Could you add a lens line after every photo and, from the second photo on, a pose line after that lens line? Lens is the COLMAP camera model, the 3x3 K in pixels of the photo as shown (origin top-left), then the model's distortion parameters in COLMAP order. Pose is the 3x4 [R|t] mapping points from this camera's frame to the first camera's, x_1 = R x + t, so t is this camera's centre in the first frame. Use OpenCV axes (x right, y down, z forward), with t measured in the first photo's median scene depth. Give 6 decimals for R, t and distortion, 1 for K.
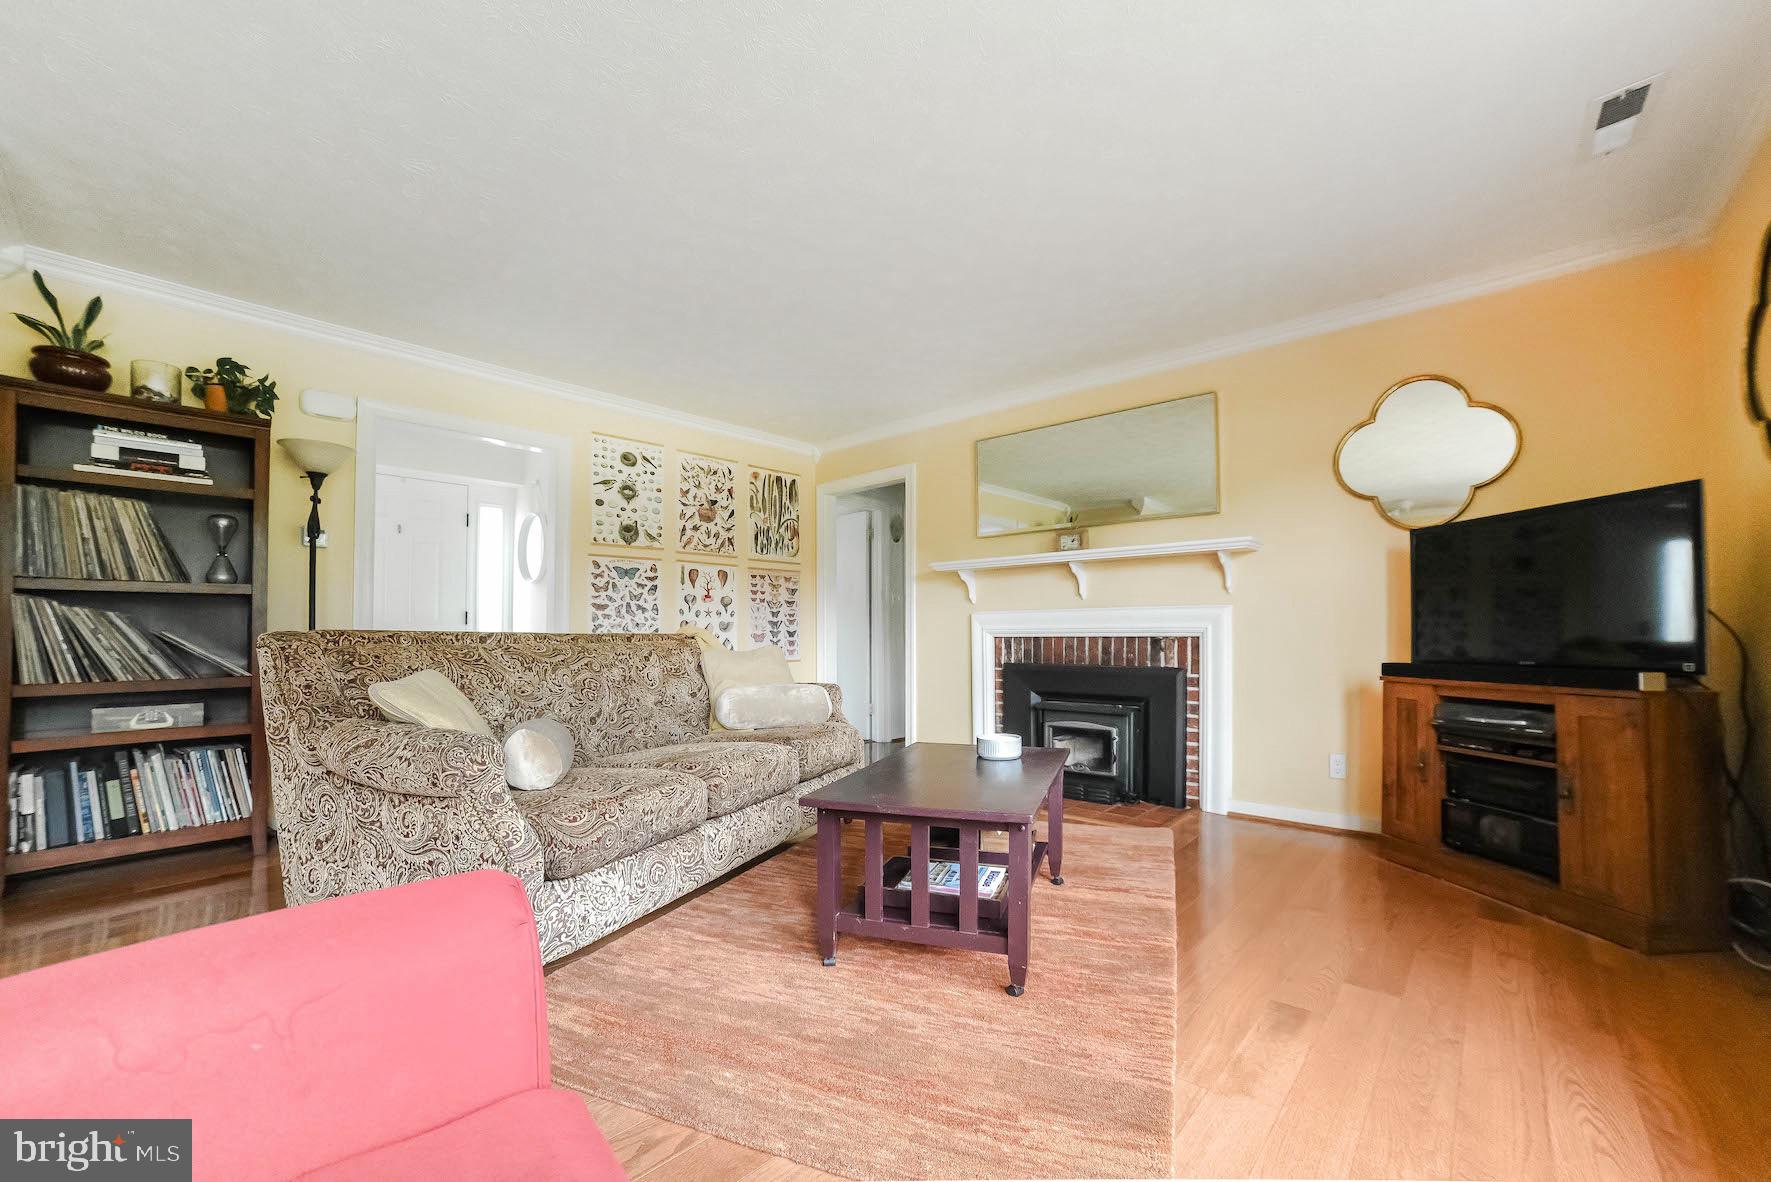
lens RADIAL K [[711.9, 0, 881.3], [0, 711.9, 603.9], [0, 0, 1]] dist [-0.102392, 0.039383]
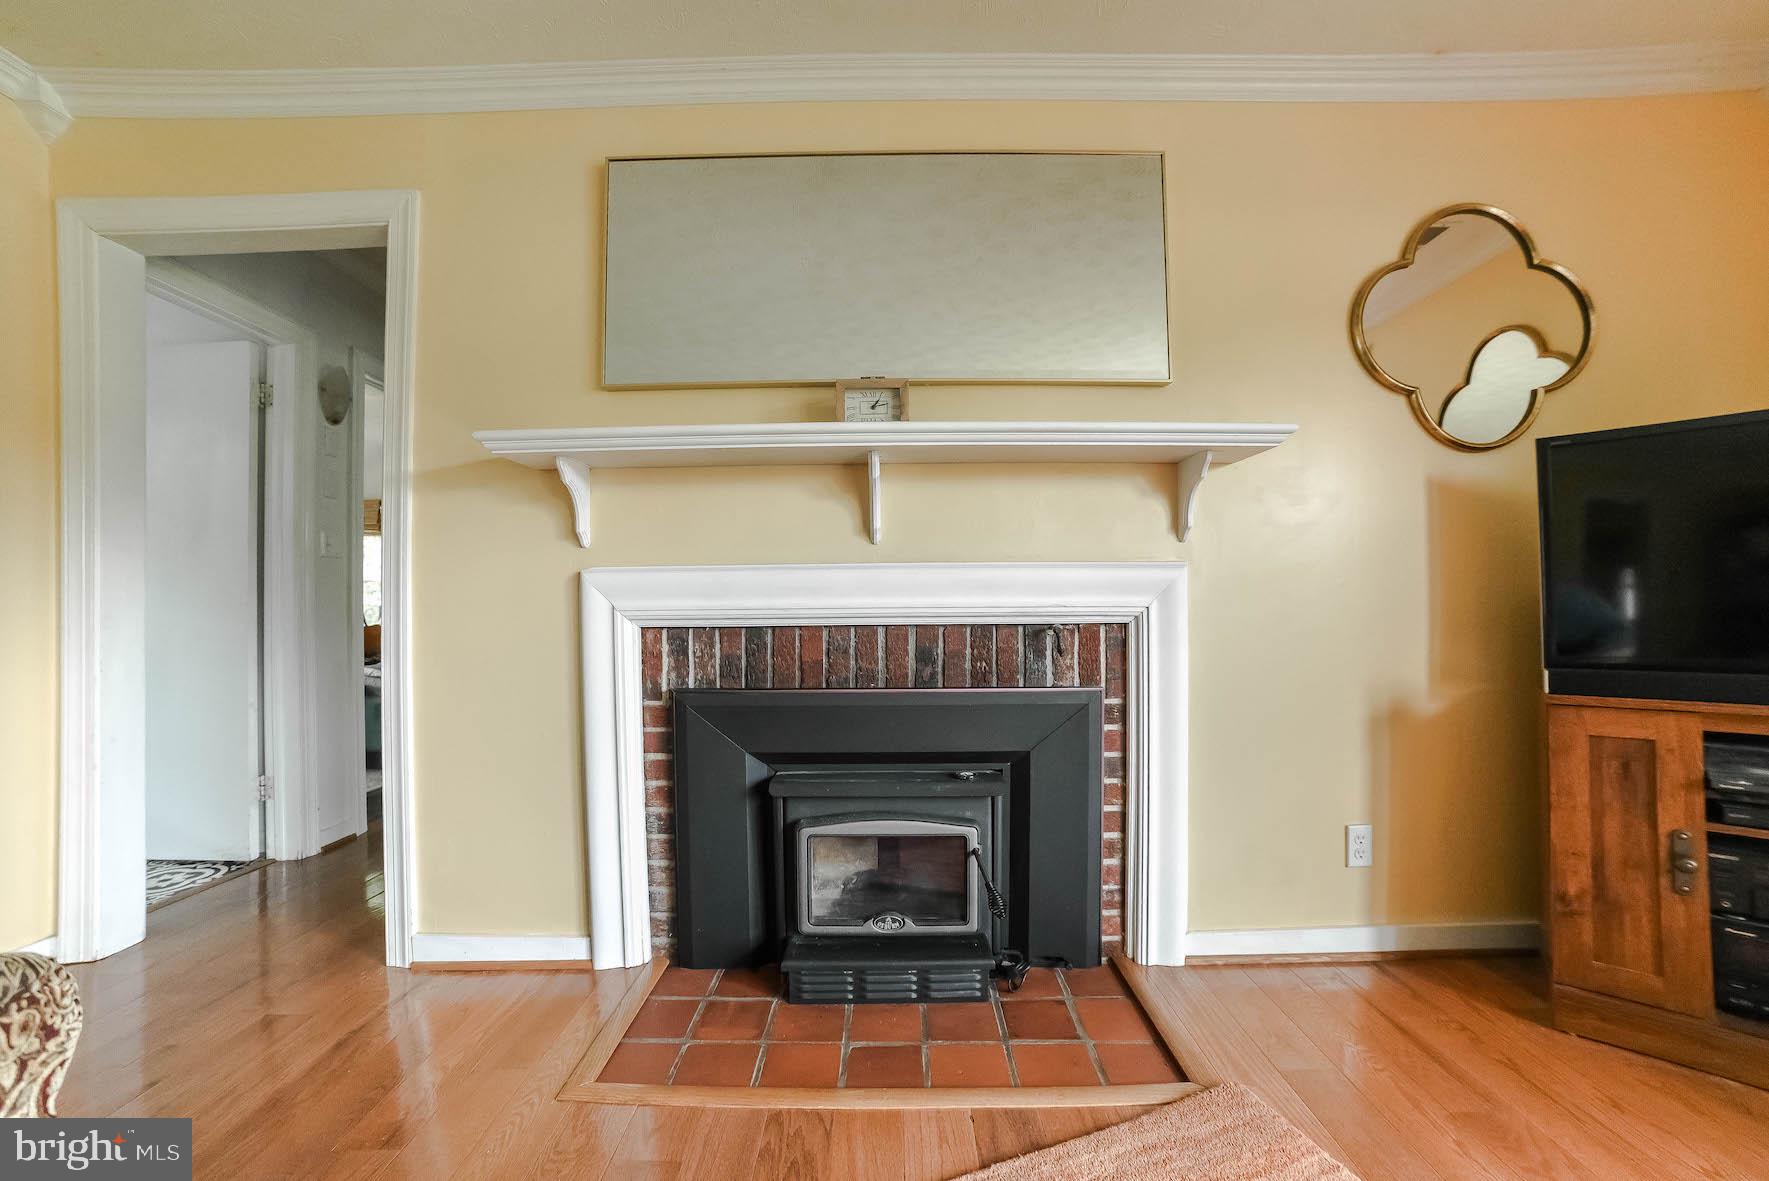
lens RADIAL K [[711.1, 0, 880.3], [0, 711.1, 603.4], [0, 0, 1]] dist [-0.102392, 0.039383]
pose [[0.737890, 0.001985, 0.674918, -0.017057], [-0.022486, 0.999513, 0.021645, 0.020865], [-0.674546, -0.031148, 0.737575, 0.619958]]
